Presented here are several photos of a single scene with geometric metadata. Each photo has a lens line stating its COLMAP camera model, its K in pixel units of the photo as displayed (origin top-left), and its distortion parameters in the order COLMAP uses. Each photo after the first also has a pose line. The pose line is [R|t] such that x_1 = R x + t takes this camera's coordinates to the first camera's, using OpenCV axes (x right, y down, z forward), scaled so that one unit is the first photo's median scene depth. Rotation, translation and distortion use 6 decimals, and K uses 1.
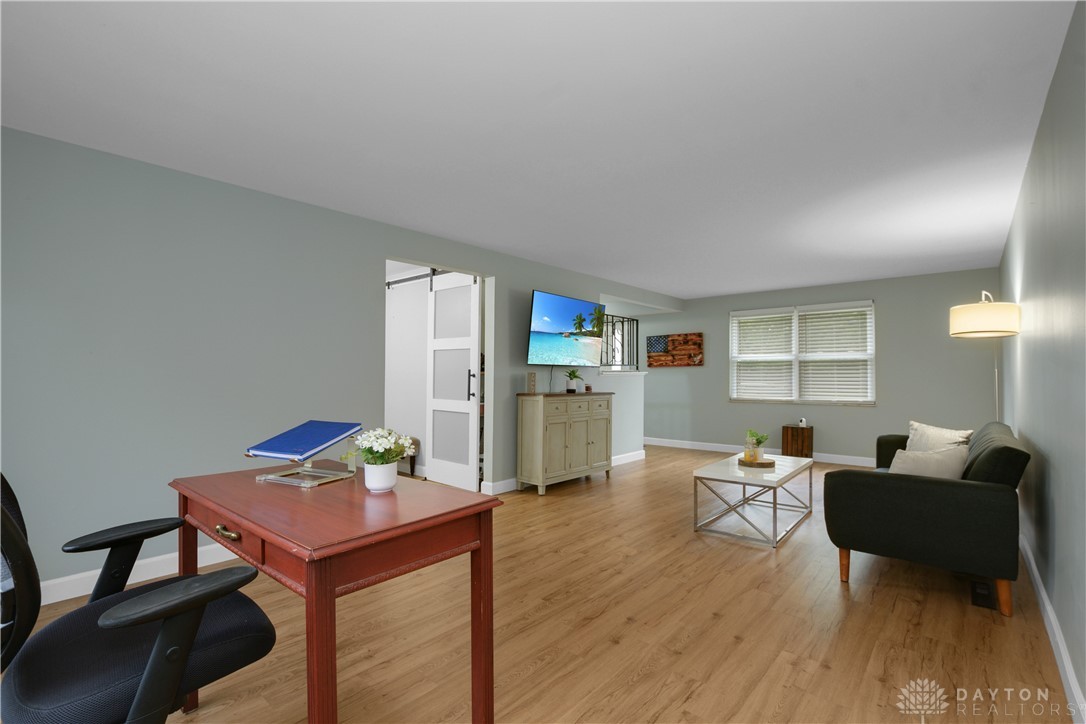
lens RADIAL K [[503.1, 0, 539.2], [0, 503.1, 367.4], [0, 0, 1]] dist [-0.031411, 0.000077]
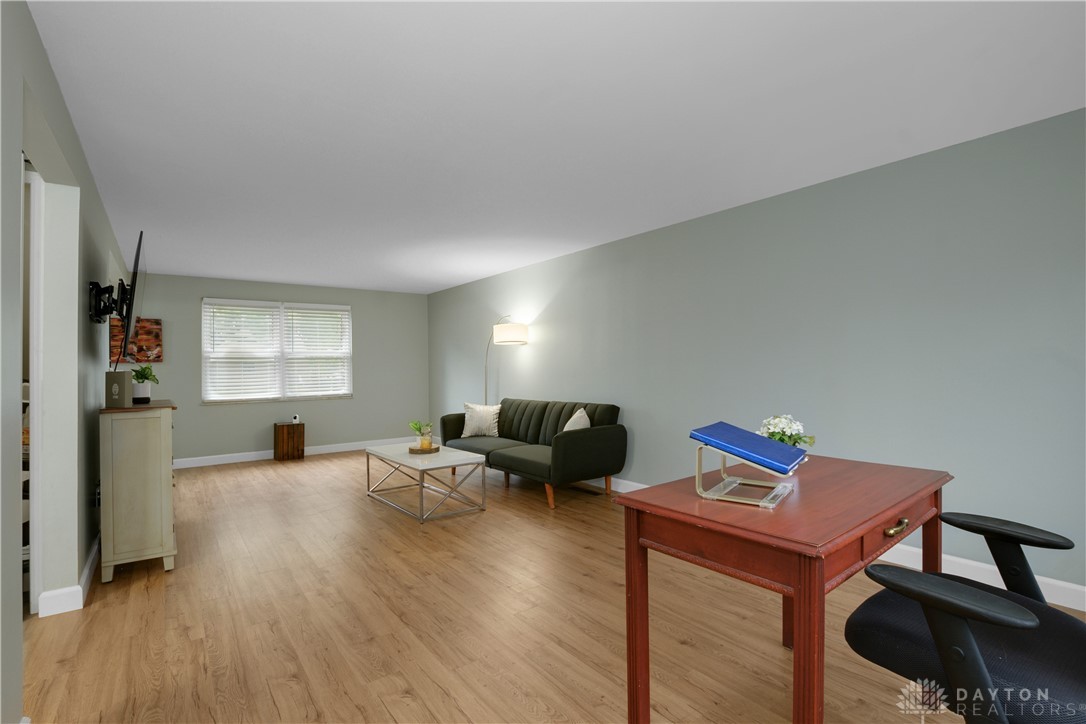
lens RADIAL K [[503.1, 0, 539.2], [0, 503.1, 367.4], [0, 0, 1]] dist [-0.031411, 0.000077]
pose [[0.186312, -0.002665, 0.982487, -0.389297], [-0.001540, 0.999994, 0.003005, 0.002361], [-0.982489, -0.002073, 0.186307, 0.342823]]
